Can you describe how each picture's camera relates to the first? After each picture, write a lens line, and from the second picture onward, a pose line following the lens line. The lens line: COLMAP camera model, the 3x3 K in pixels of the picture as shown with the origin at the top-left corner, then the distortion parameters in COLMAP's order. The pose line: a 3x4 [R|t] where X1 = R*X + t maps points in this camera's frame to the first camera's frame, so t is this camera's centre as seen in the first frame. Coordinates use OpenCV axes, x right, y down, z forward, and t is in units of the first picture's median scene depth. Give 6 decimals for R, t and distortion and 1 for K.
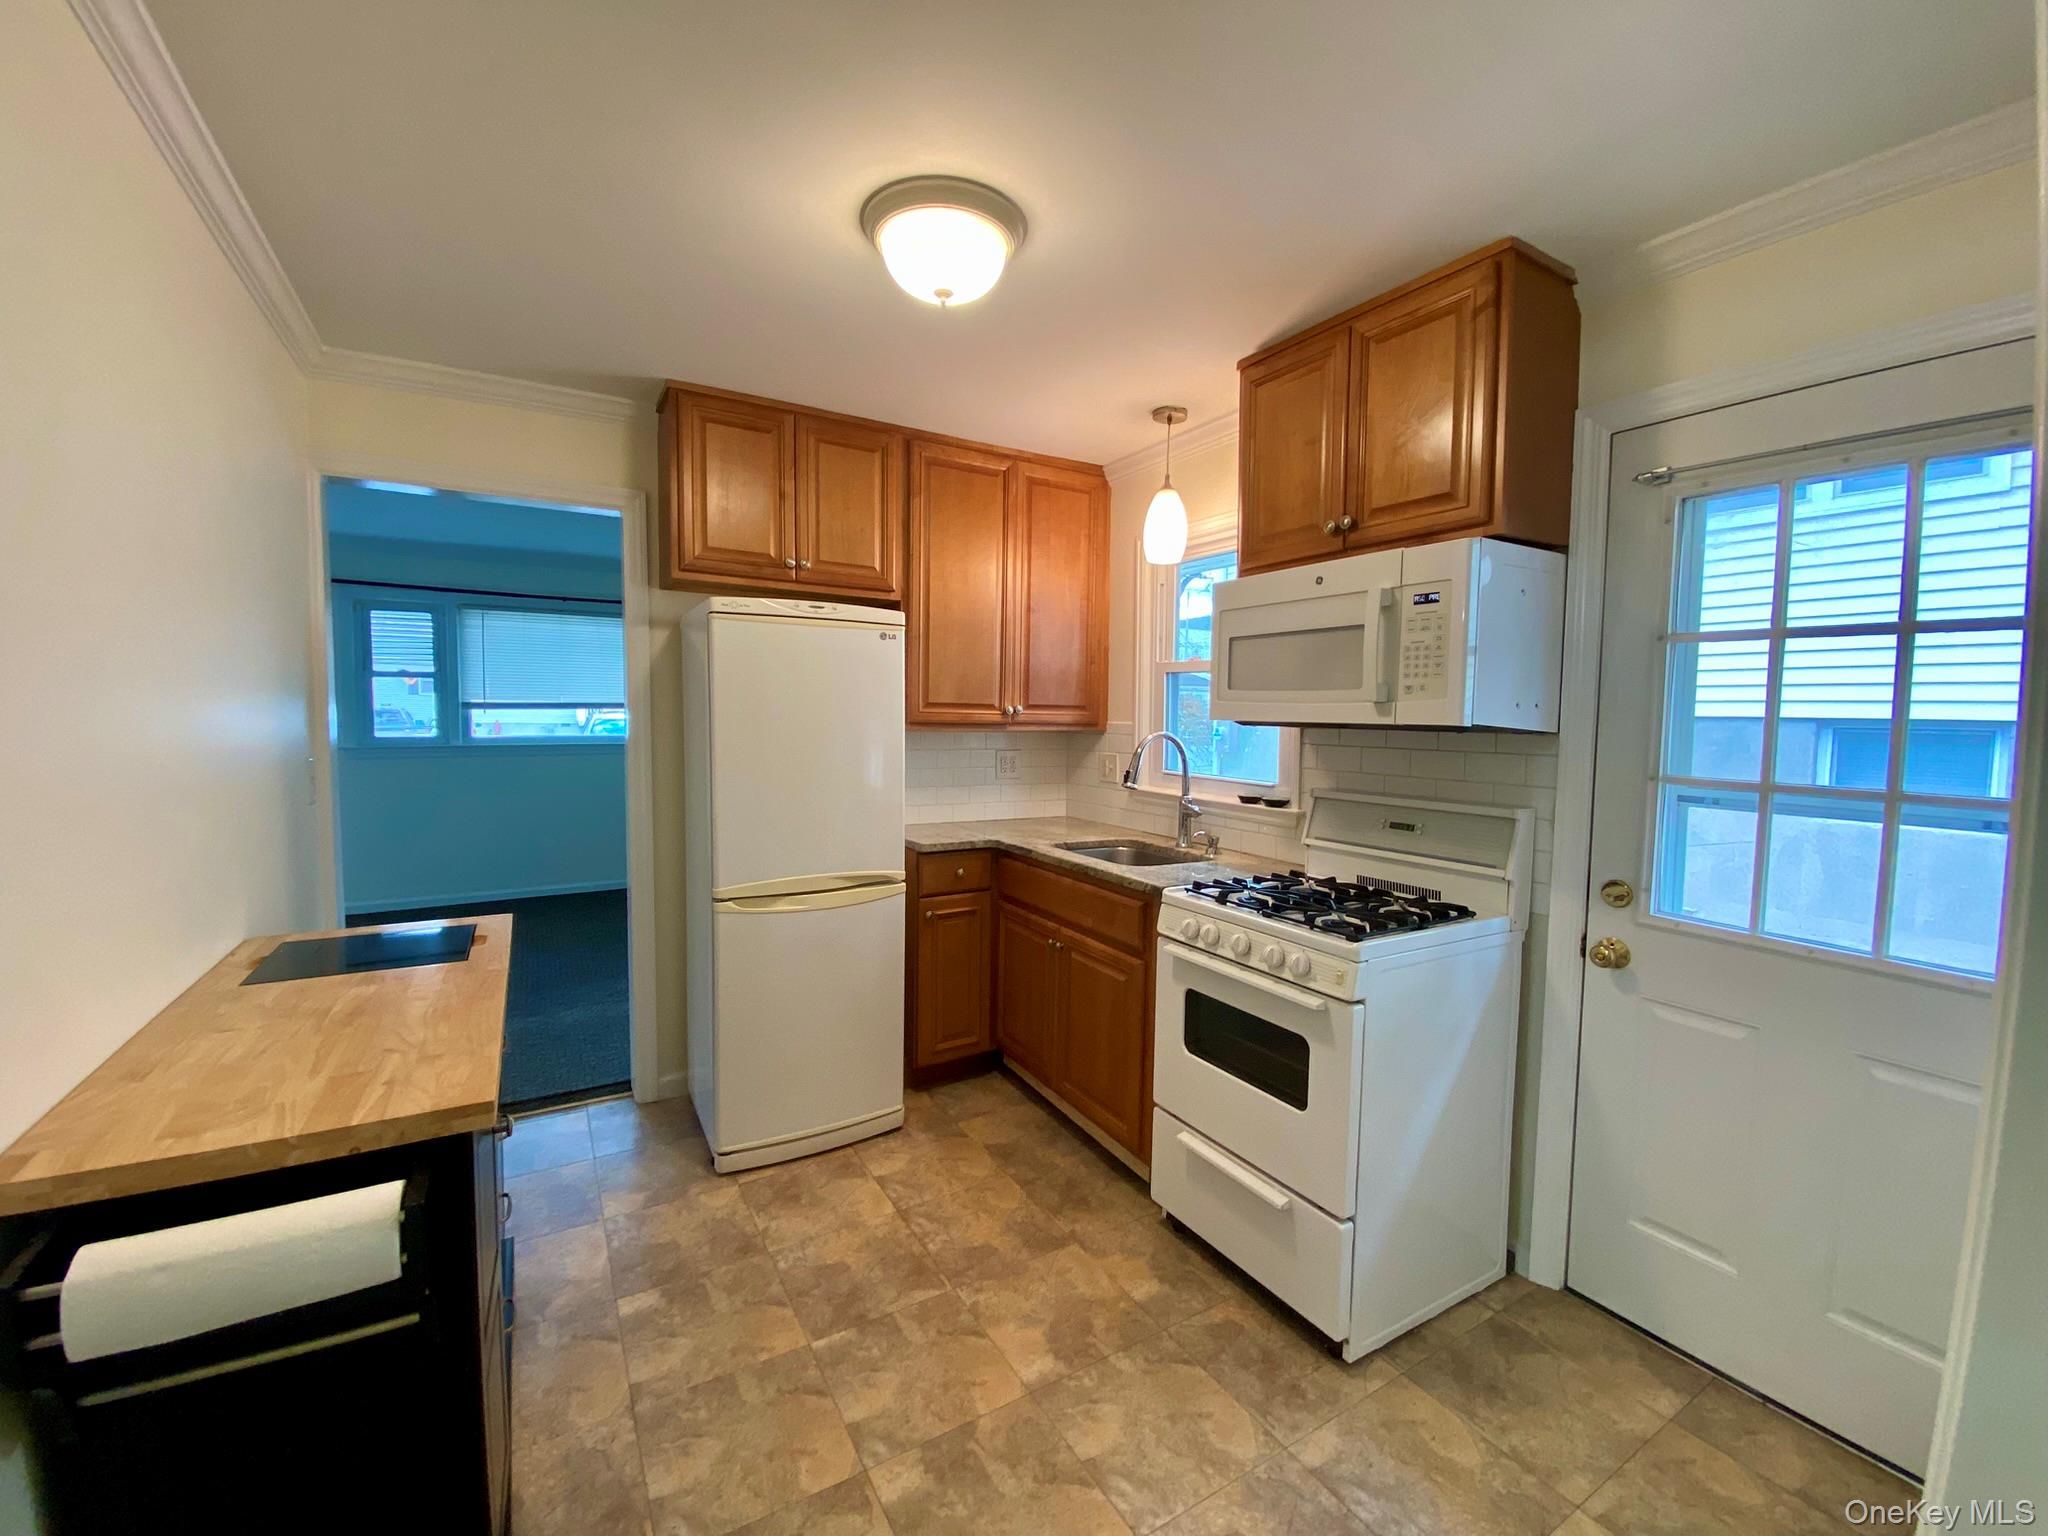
lens RADIAL K [[826.8, 0, 1020.6], [0, 826.8, 764.9], [0, 0, 1]] dist [0.012139, -0.012158]
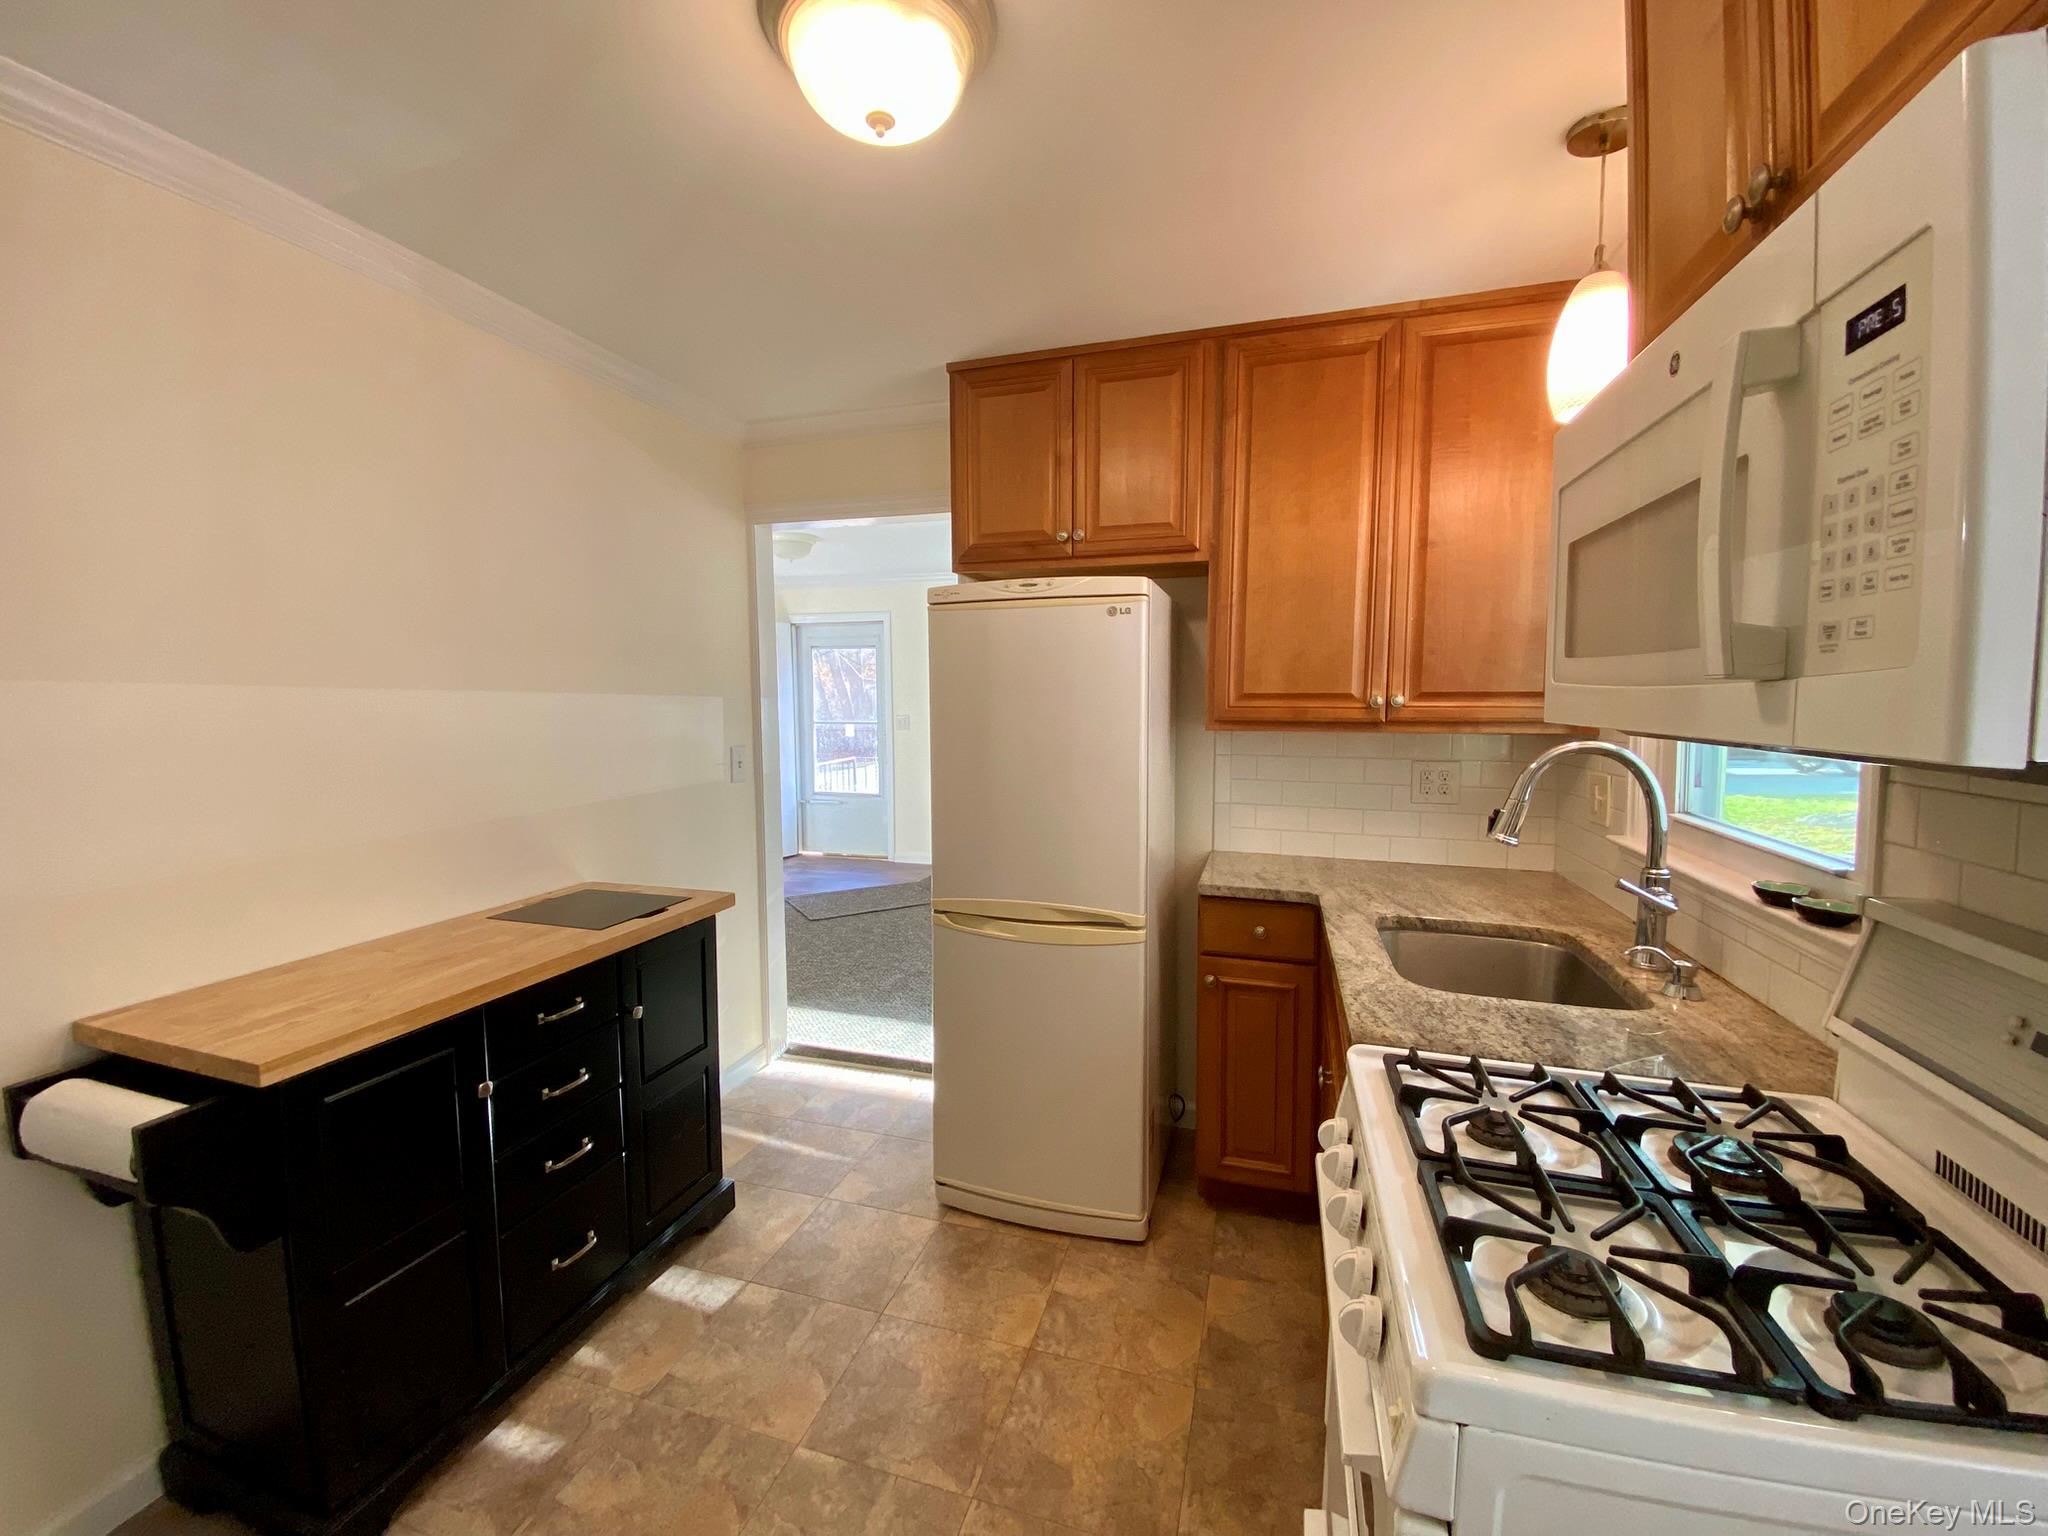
lens RADIAL K [[826.8, 0, 1013.8], [0, 826.8, 762.5], [0, 0, 1]] dist [0.012139, -0.012158]
pose [[0.664170, 0.041668, -0.746419, 0.394244], [-0.033460, 0.999102, 0.026001, -0.033916], [0.746832, 0.007706, 0.664968, 0.453560]]
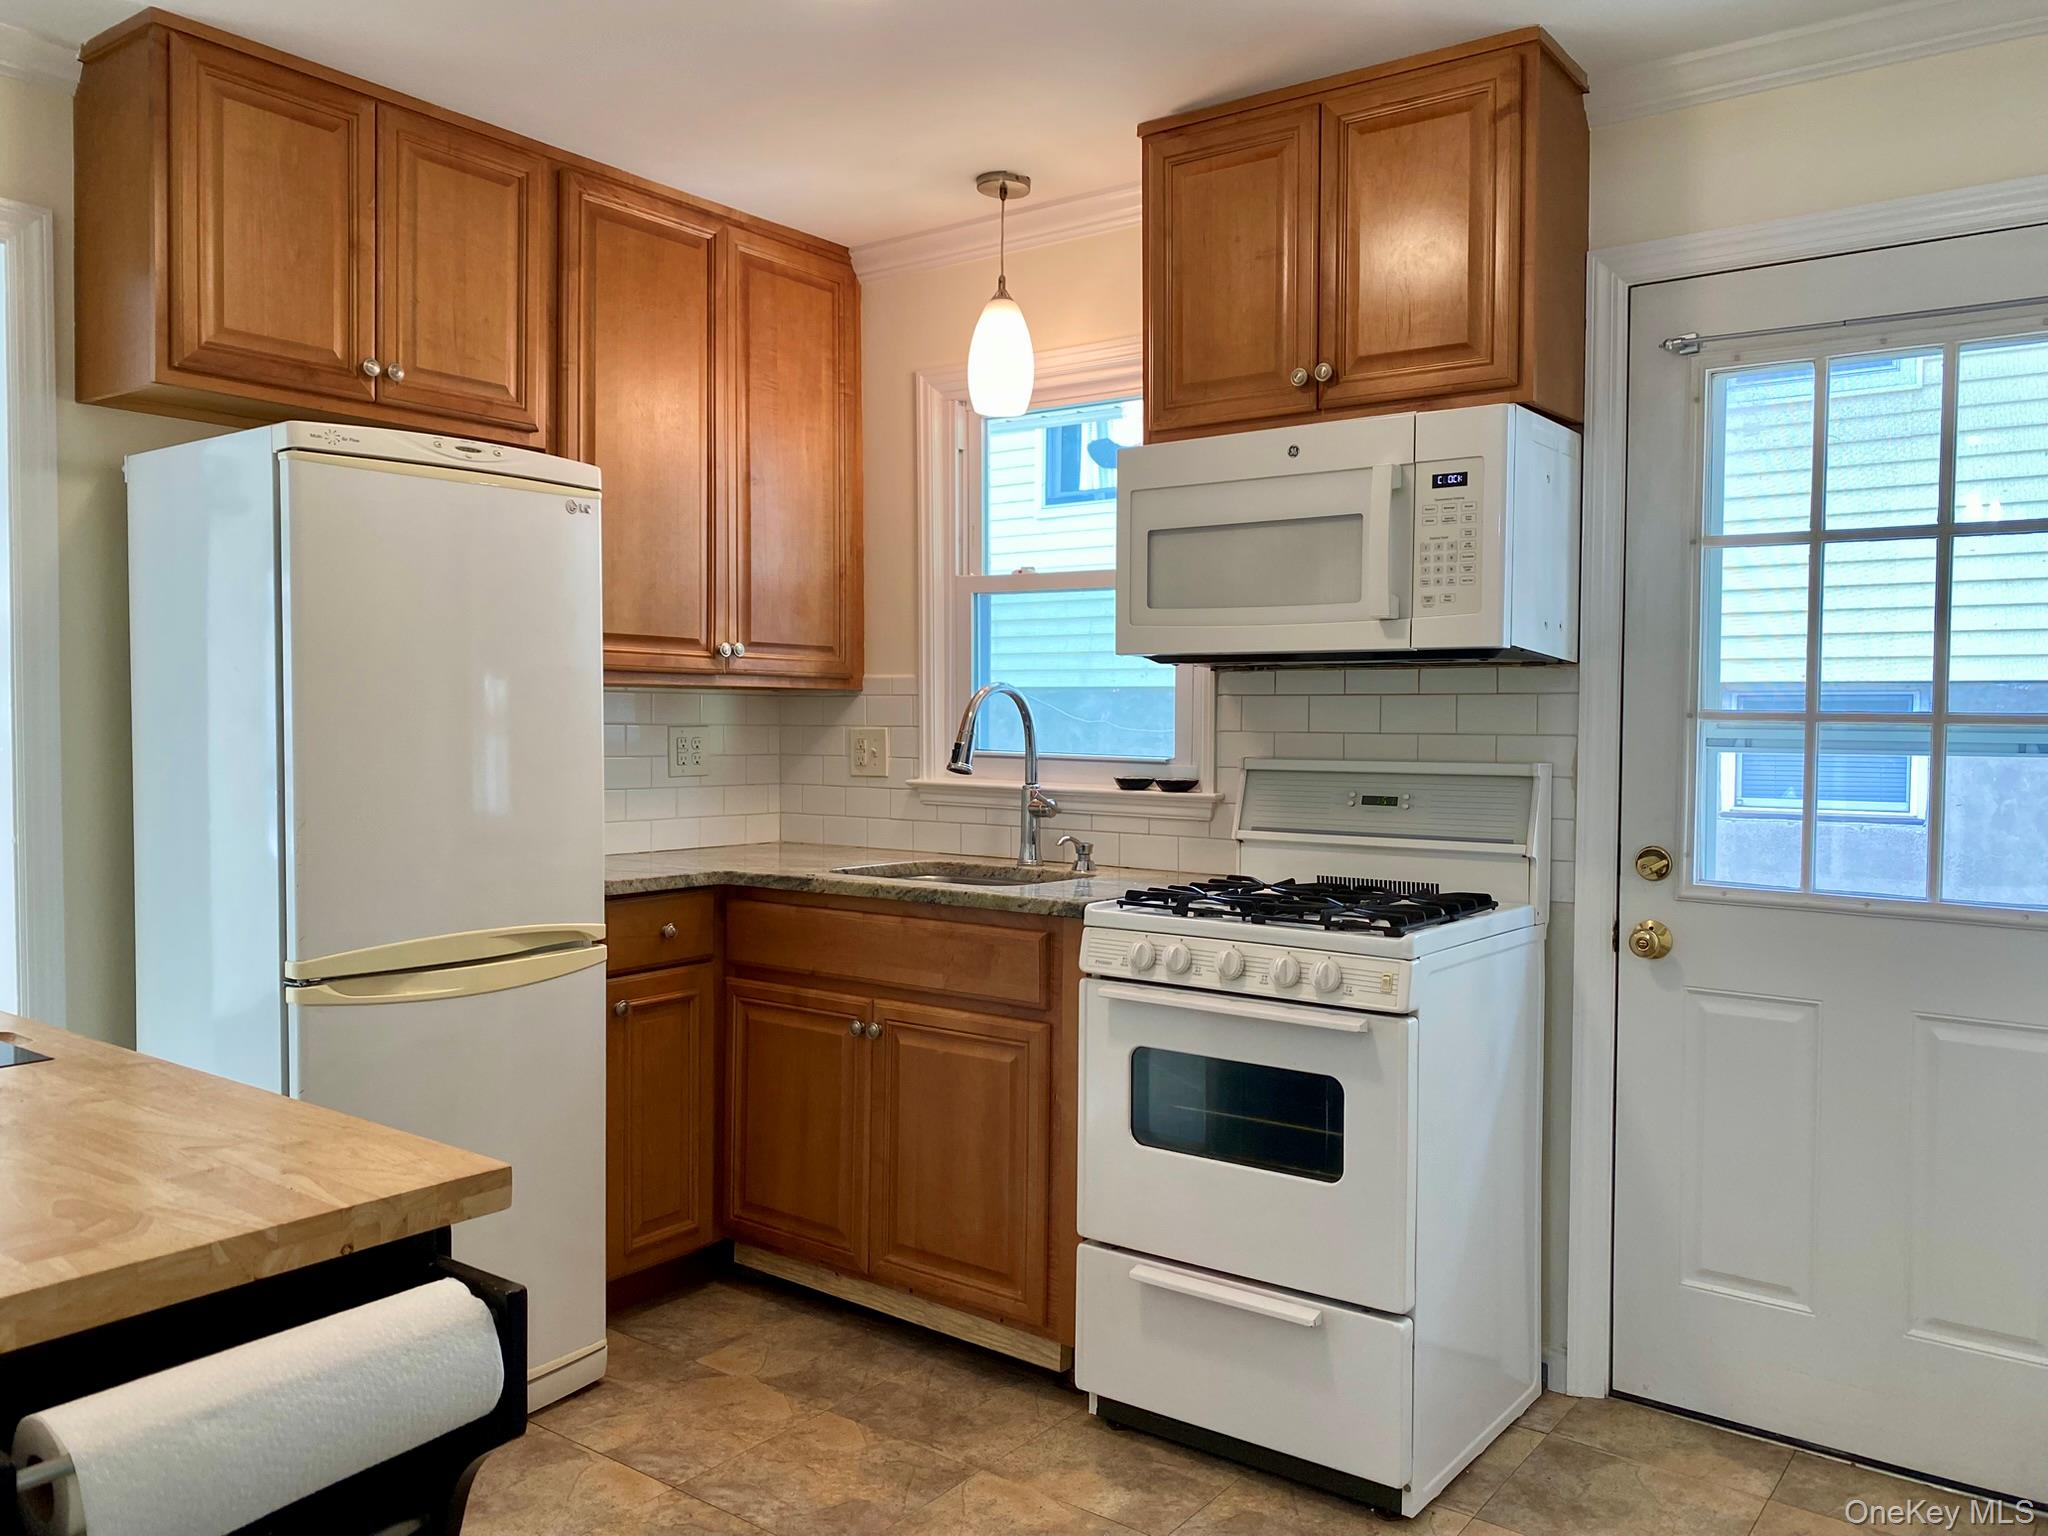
lens RADIAL K [[1565.3, 0, 1016.7], [0, 1565.3, 758.9], [0, 0, 1]] dist [0.020804, -0.016731]
pose [[0.925323, -0.018933, 0.378706, -0.325199], [0.030412, 0.999241, -0.024354, 0.058471], [-0.377958, 0.034052, 0.925196, -0.126876]]
